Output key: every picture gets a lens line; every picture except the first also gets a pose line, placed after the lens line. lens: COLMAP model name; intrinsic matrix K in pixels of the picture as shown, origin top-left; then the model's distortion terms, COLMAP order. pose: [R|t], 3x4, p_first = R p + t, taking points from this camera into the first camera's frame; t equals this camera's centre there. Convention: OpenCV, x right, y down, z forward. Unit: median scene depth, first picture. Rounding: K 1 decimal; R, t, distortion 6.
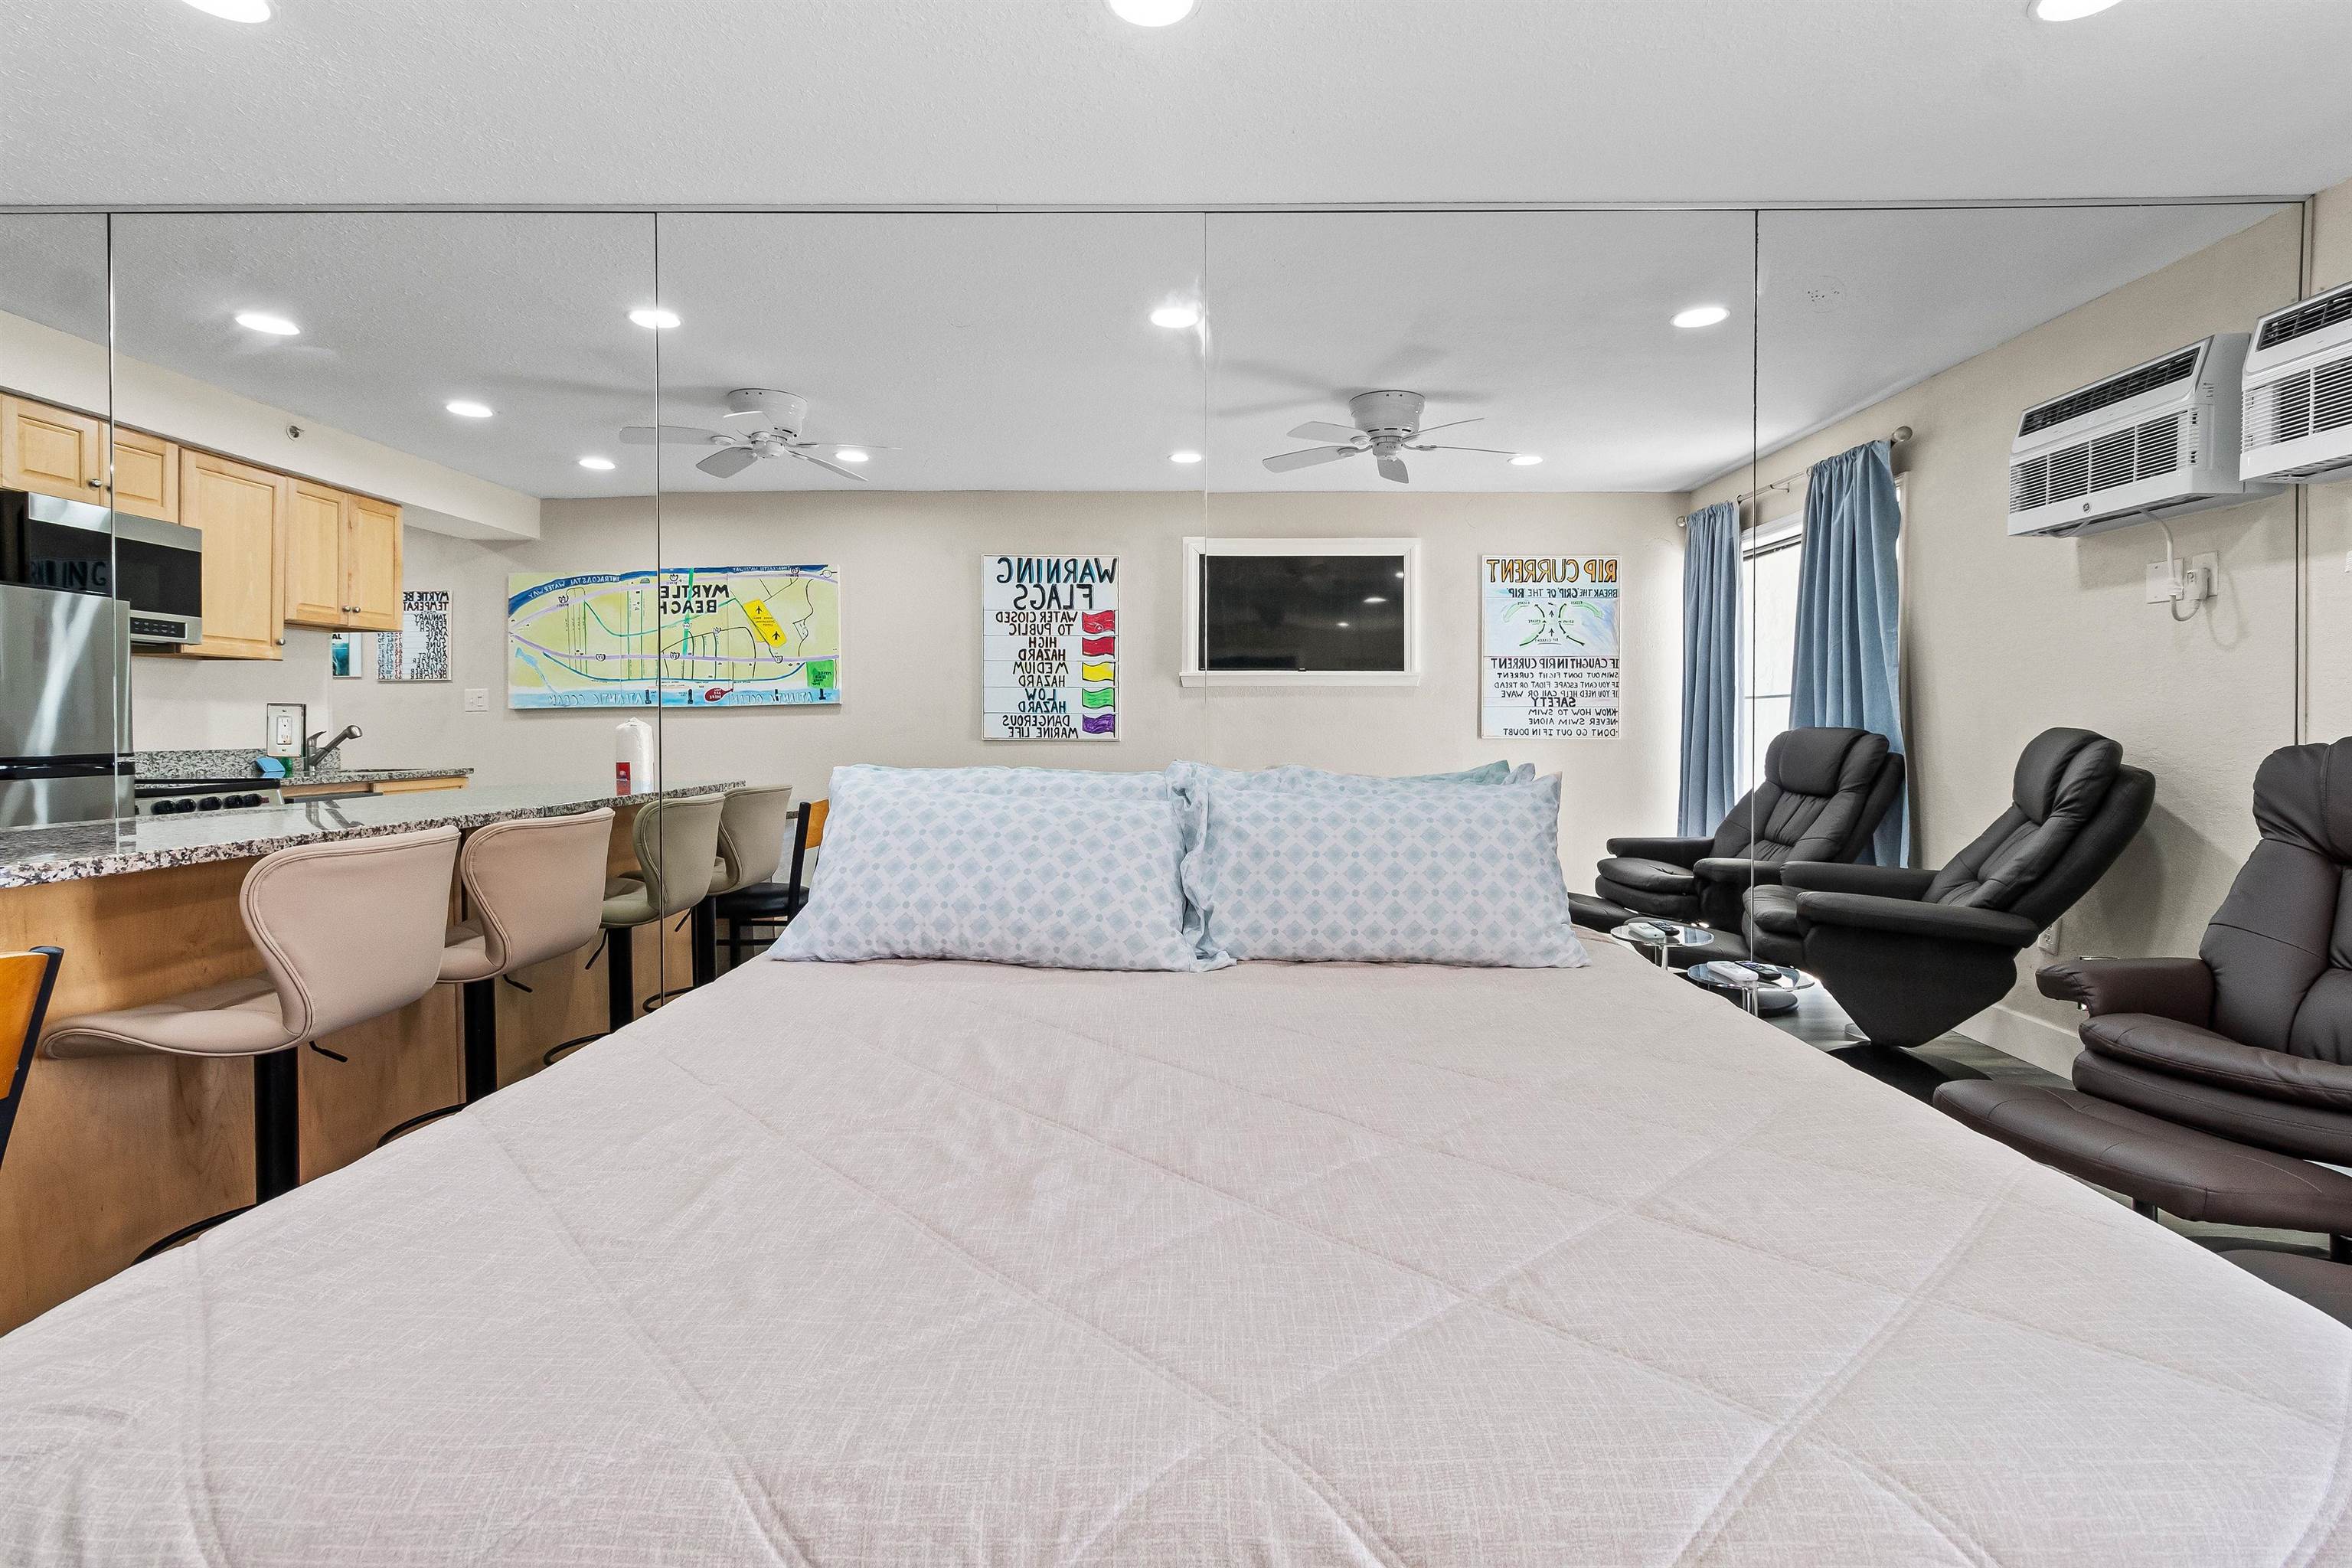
lens RADIAL K [[1131.8, 0, 1228.6], [0, 1131.8, 762.2], [0, 0, 1]] dist [-0.054982, 0.031836]
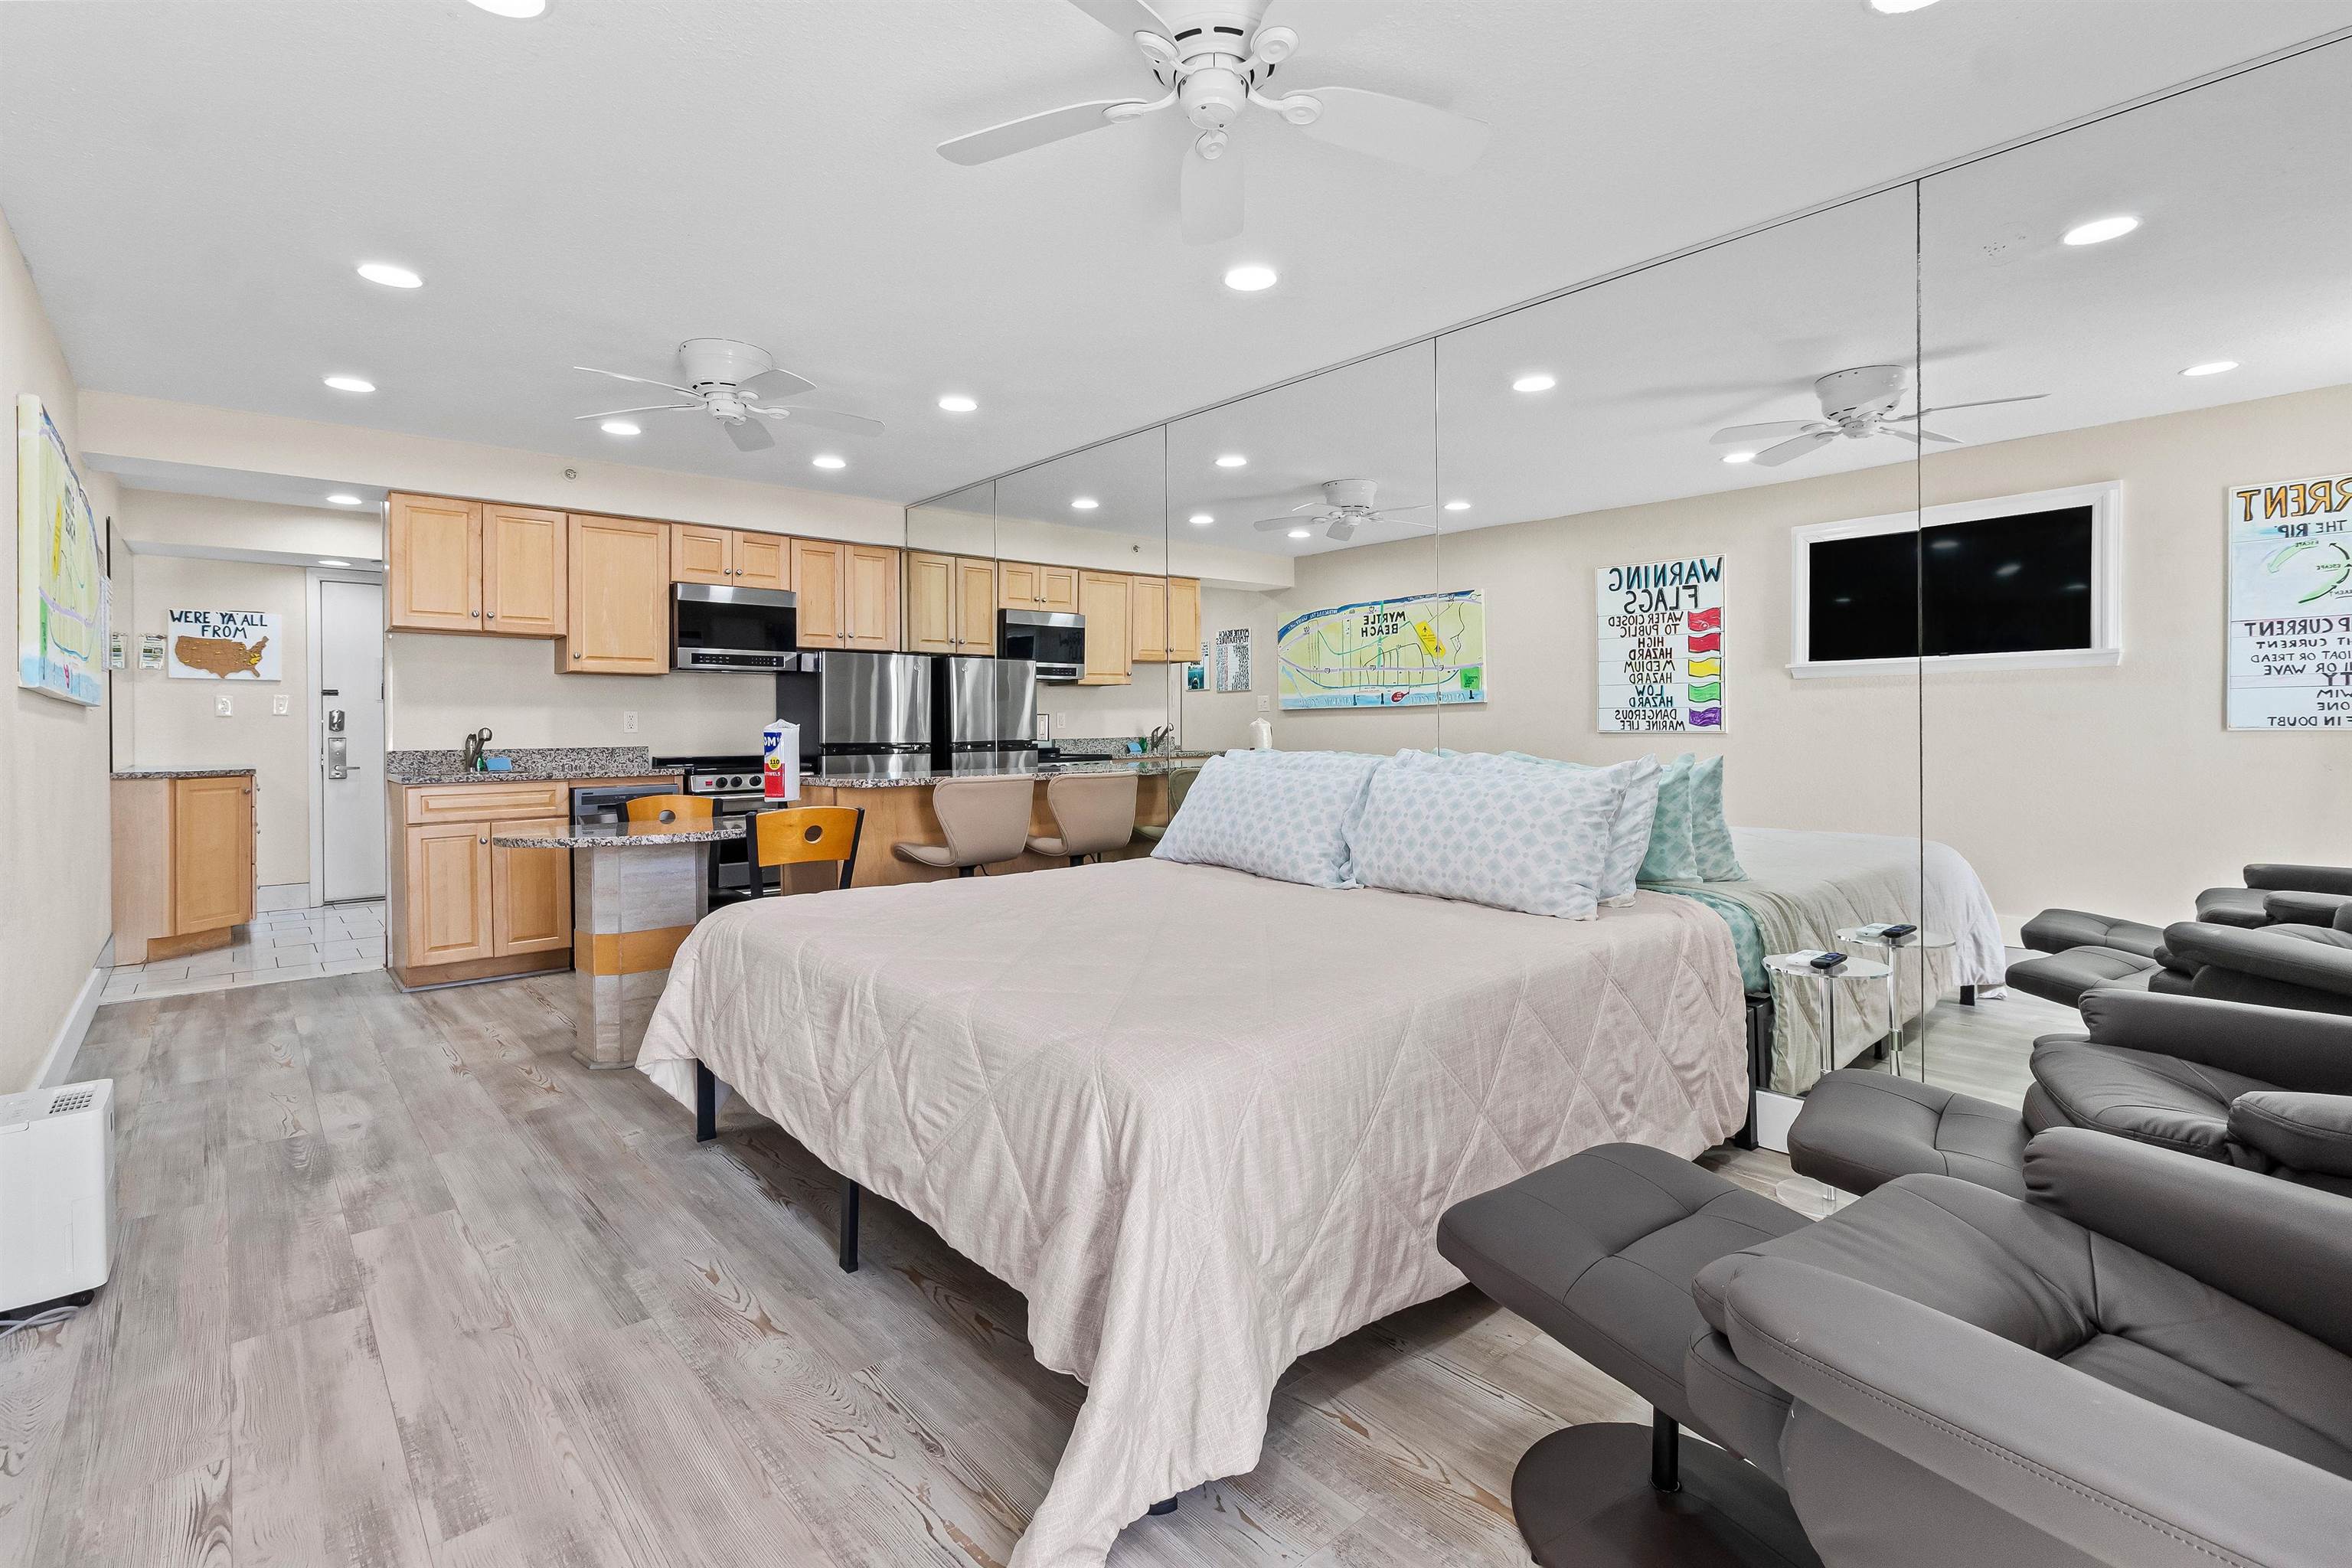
lens RADIAL K [[1085.1, 0, 1161.6], [0, 1085.1, 732.1], [0, 0, 1]] dist [0.013096, -0.000172]
pose [[0.657956, -0.000251, -0.753057, 0.314240], [-0.014207, 0.999818, -0.012746, 0.000115], [0.752923, 0.019085, 0.657832, -0.039899]]
